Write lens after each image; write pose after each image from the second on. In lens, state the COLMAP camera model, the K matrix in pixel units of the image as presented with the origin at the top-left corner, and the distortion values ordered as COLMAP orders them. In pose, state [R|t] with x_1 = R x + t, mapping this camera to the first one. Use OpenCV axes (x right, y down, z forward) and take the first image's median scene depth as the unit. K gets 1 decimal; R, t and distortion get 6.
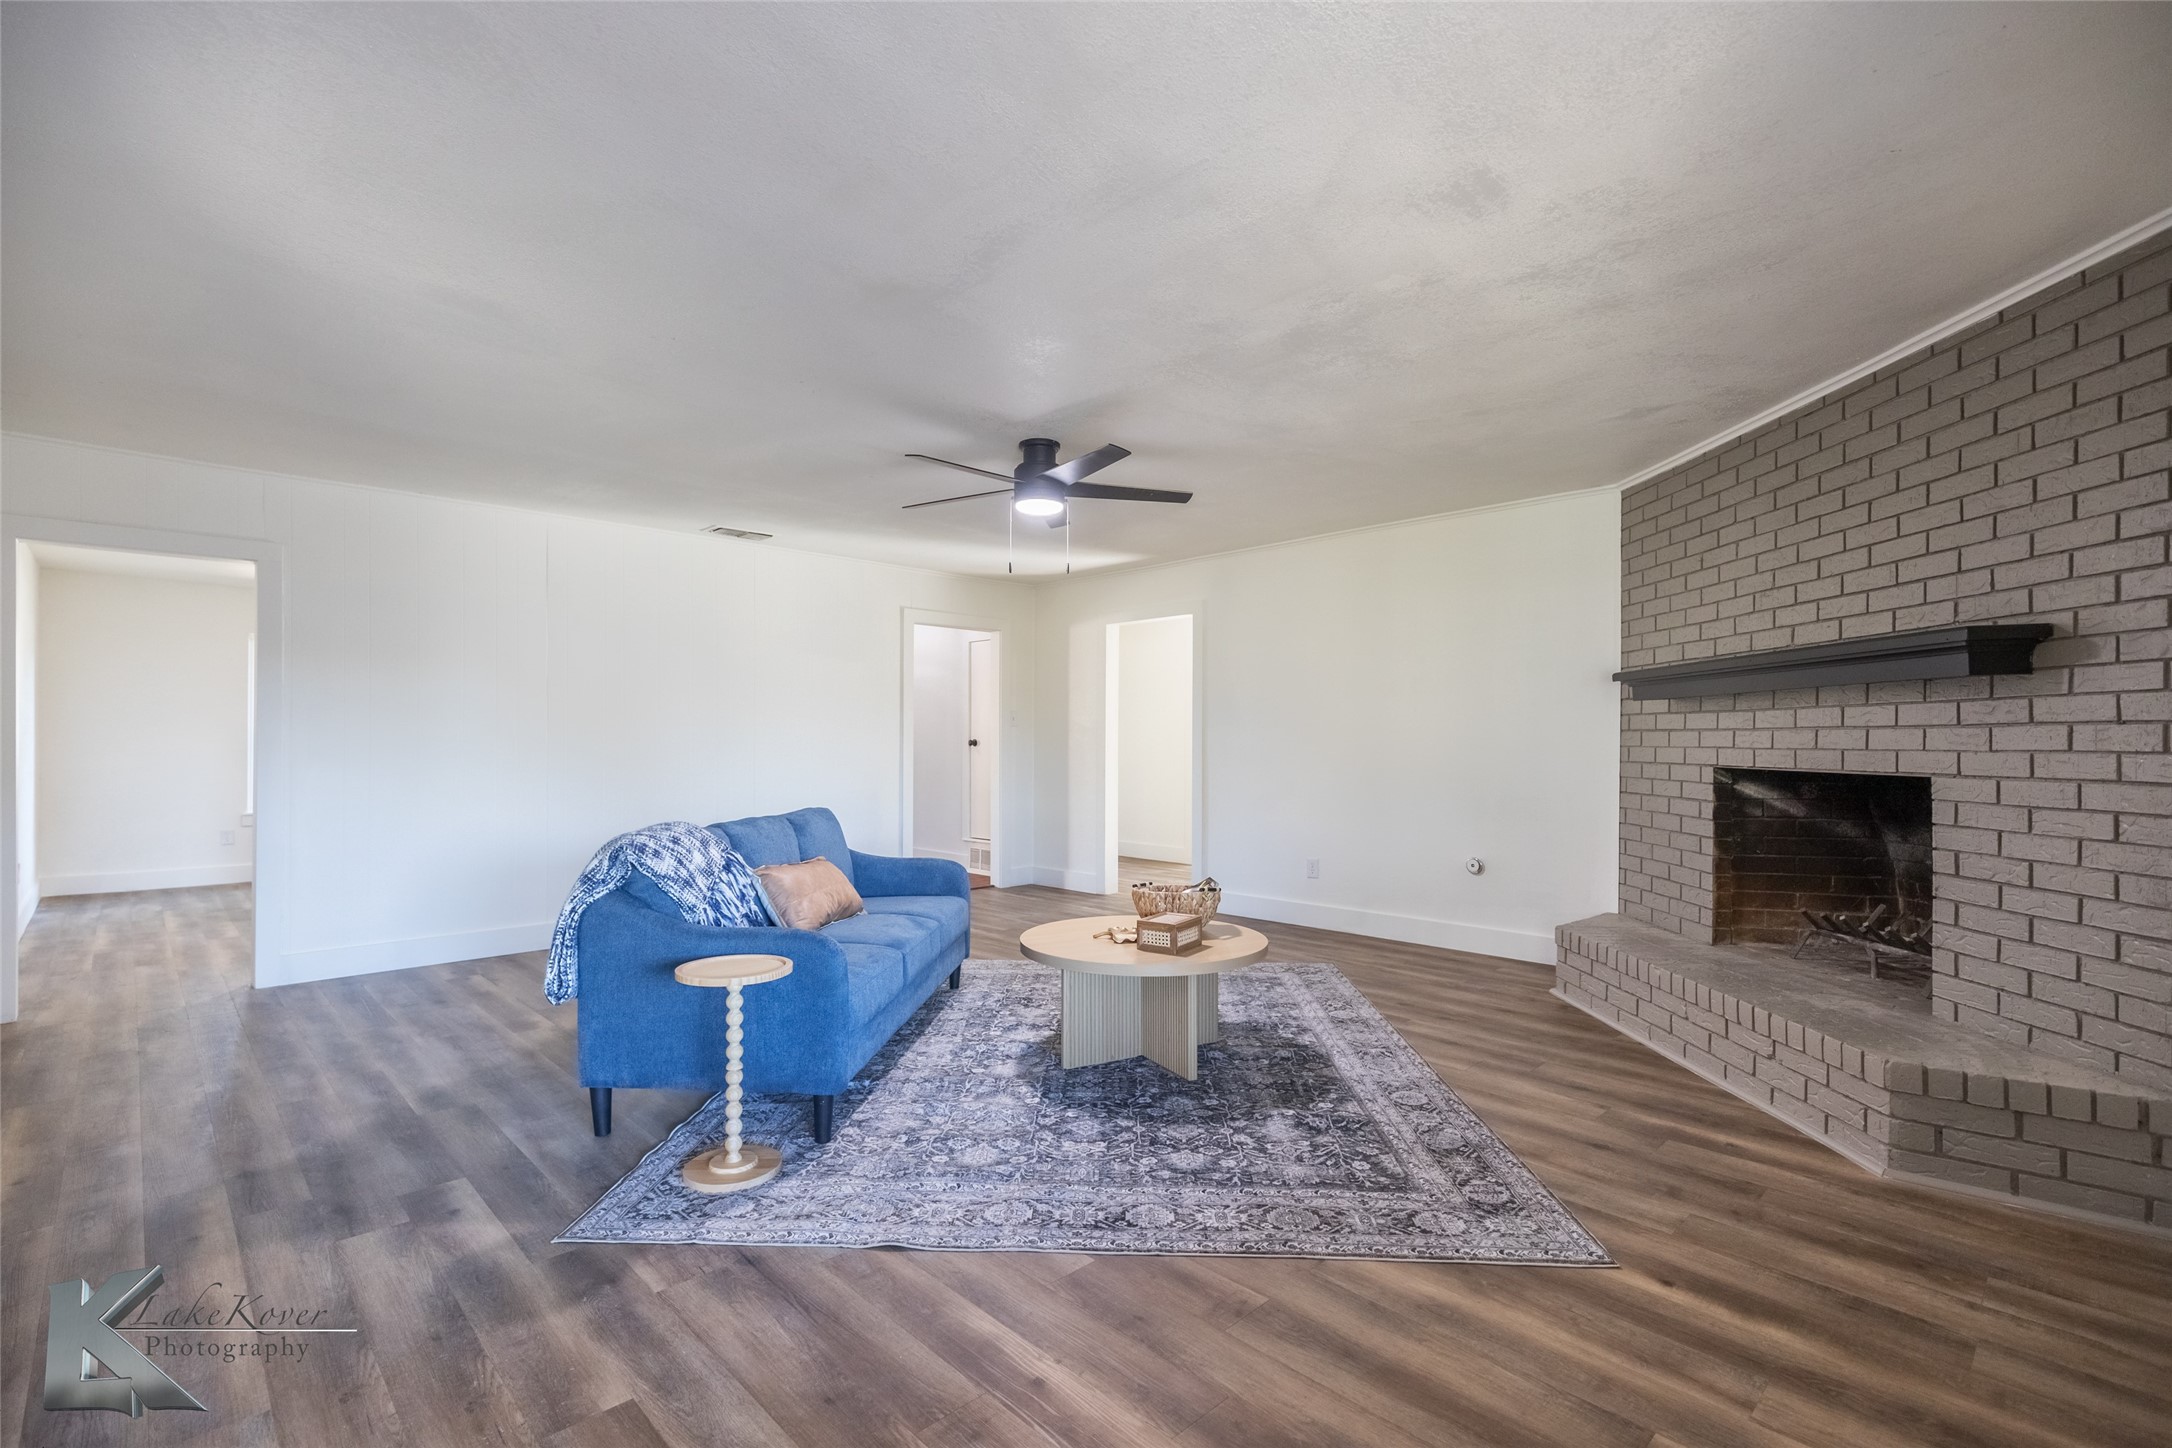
lens RADIAL K [[983.9, 0, 1092.7], [0, 983.9, 739.4], [0, 0, 1]] dist [0.010277, -0.001965]
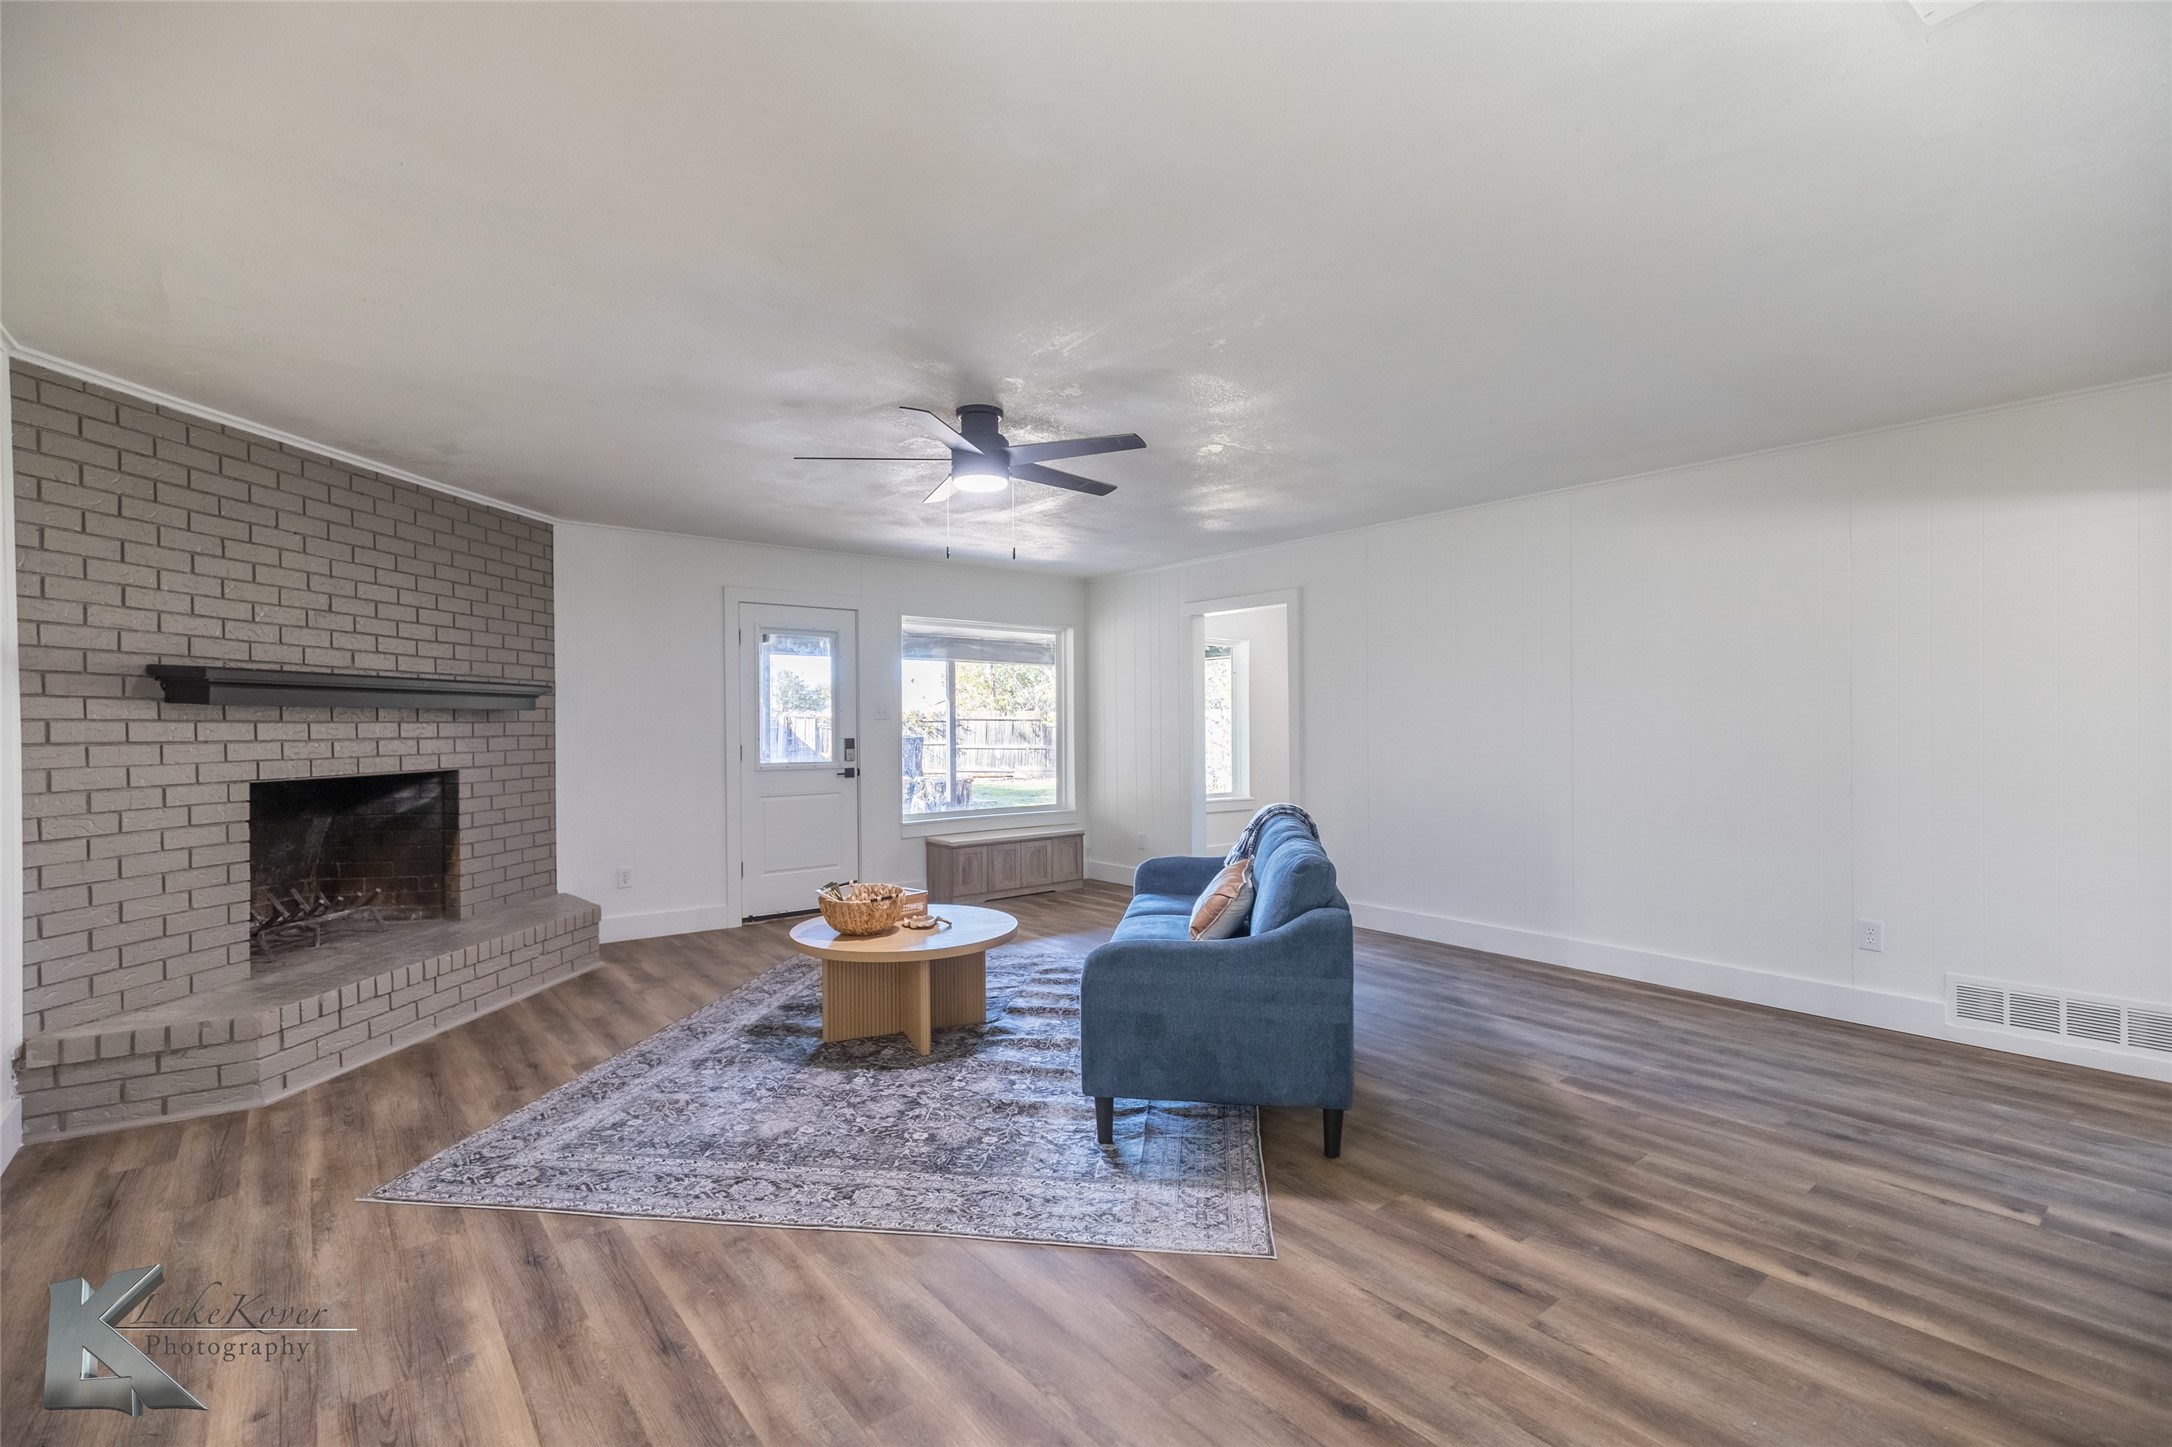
lens RADIAL K [[983.9, 0, 1100.3], [0, 983.9, 731.4], [0, 0, 1]] dist [0.010277, -0.001965]
pose [[-0.996237, 0.005249, 0.086509, -0.269994], [0.005922, 0.999954, 0.007524, -0.024885], [-0.086466, 0.008008, -0.996223, 2.139463]]
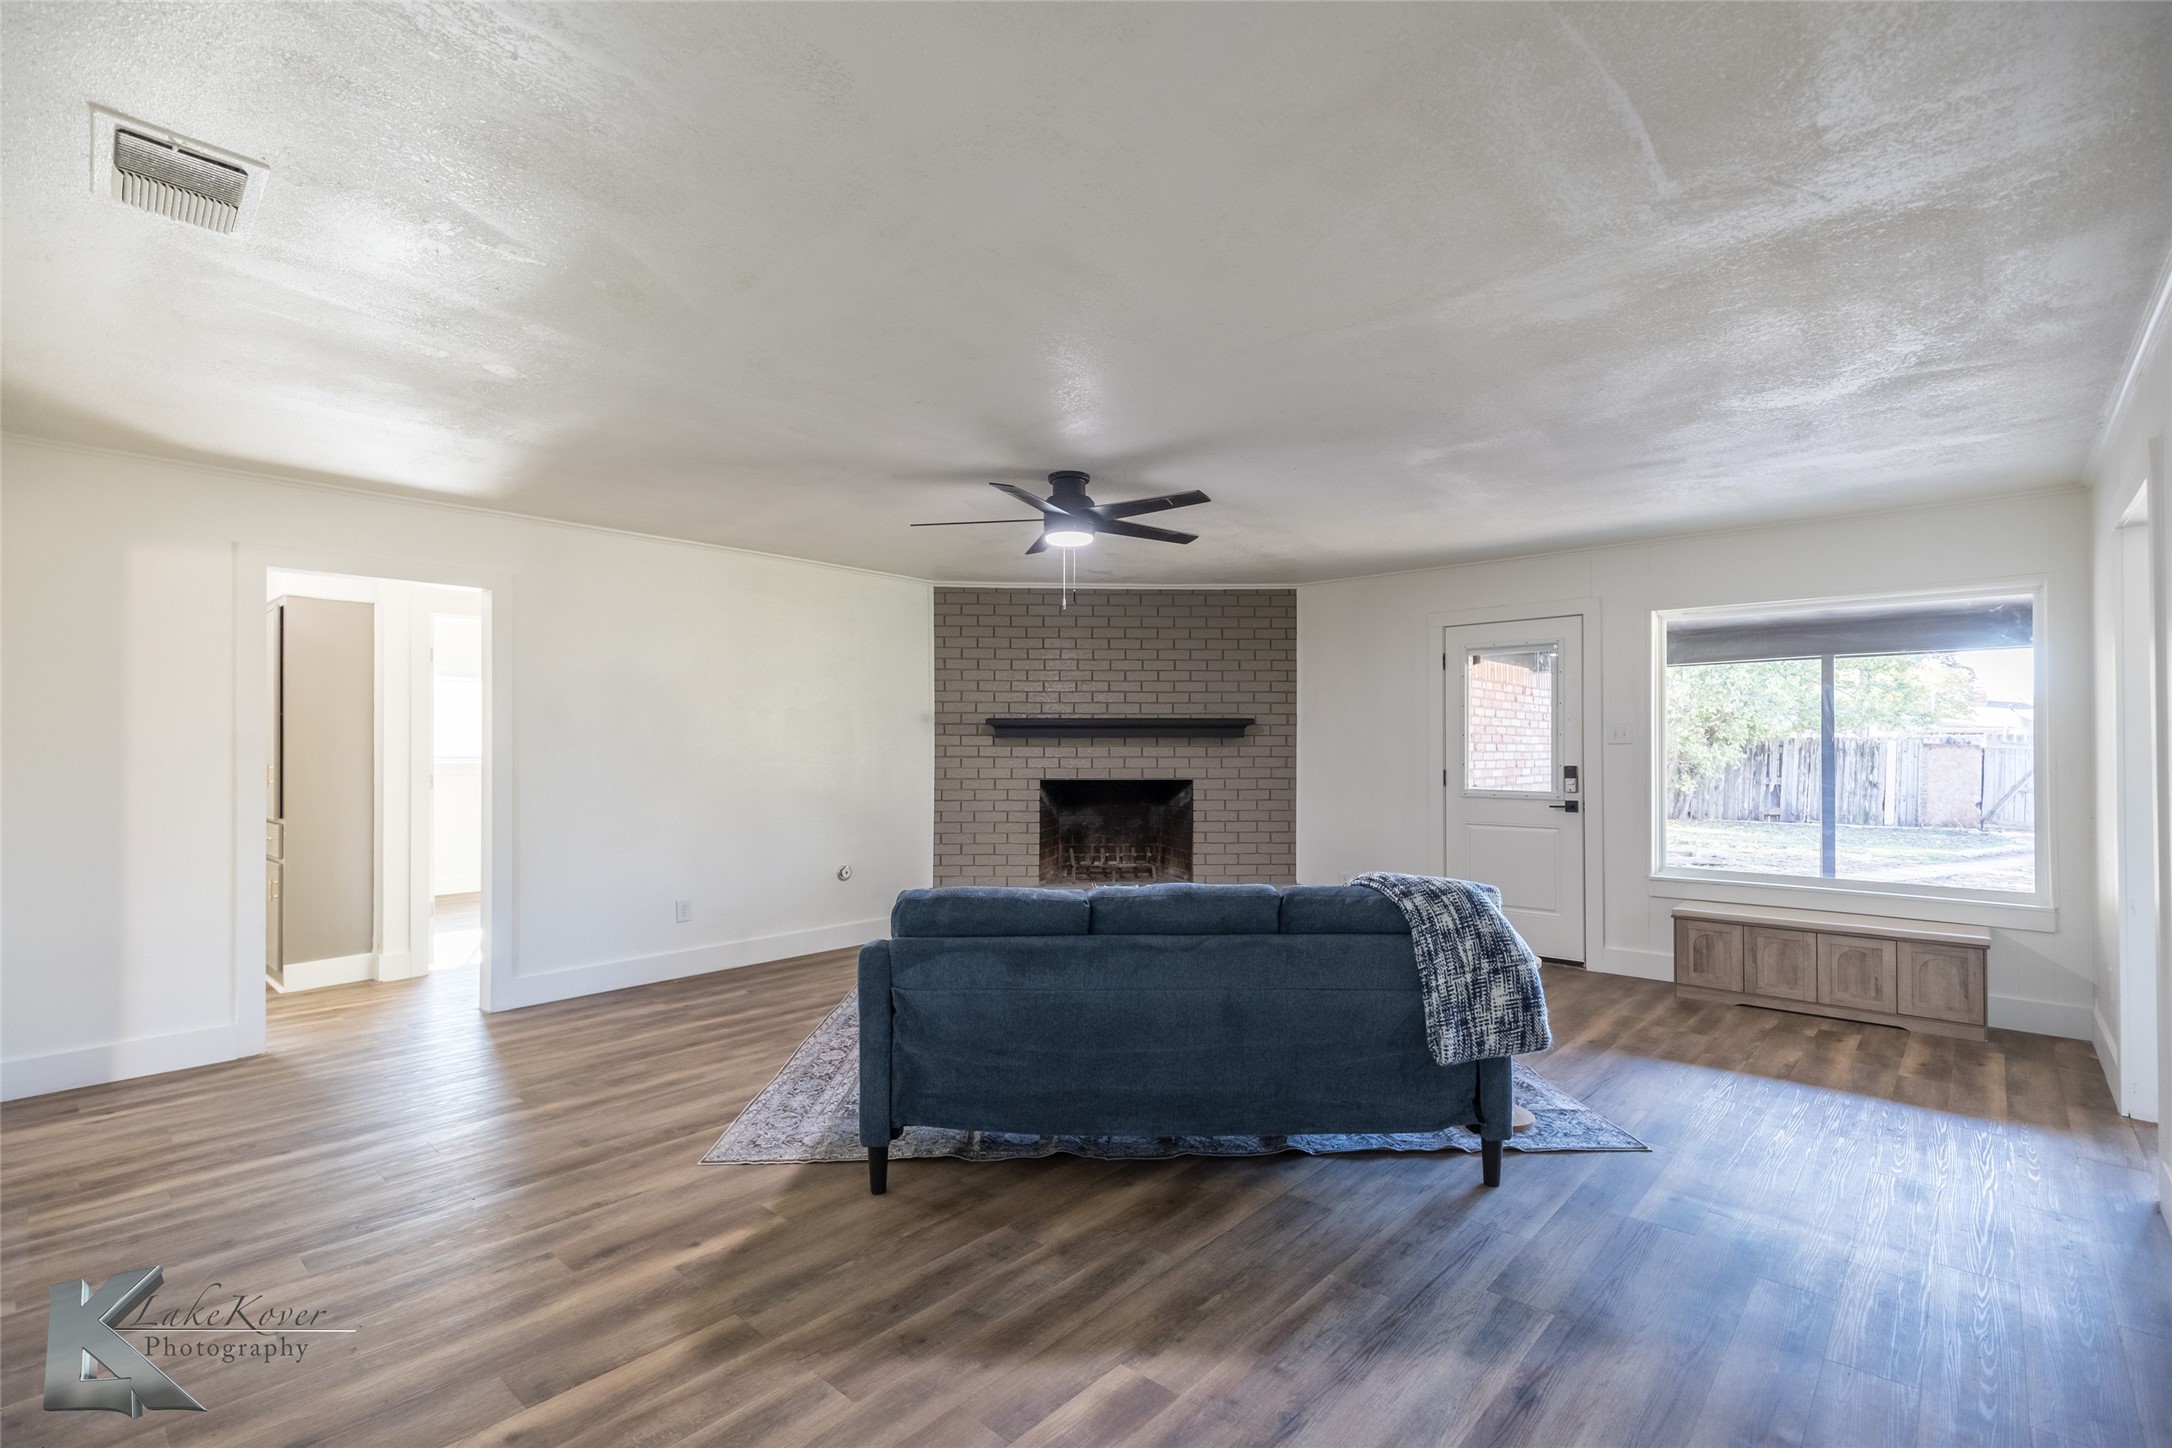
lens RADIAL K [[983.9, 0, 1071.4], [0, 983.9, 743.2], [0, 0, 1]] dist [0.010277, -0.001965]
pose [[-0.054254, 0.005867, 0.998510, -1.197651], [-0.000105, 0.999983, -0.005882, -0.027693], [-0.998527, -0.000424, -0.054252, 1.204888]]
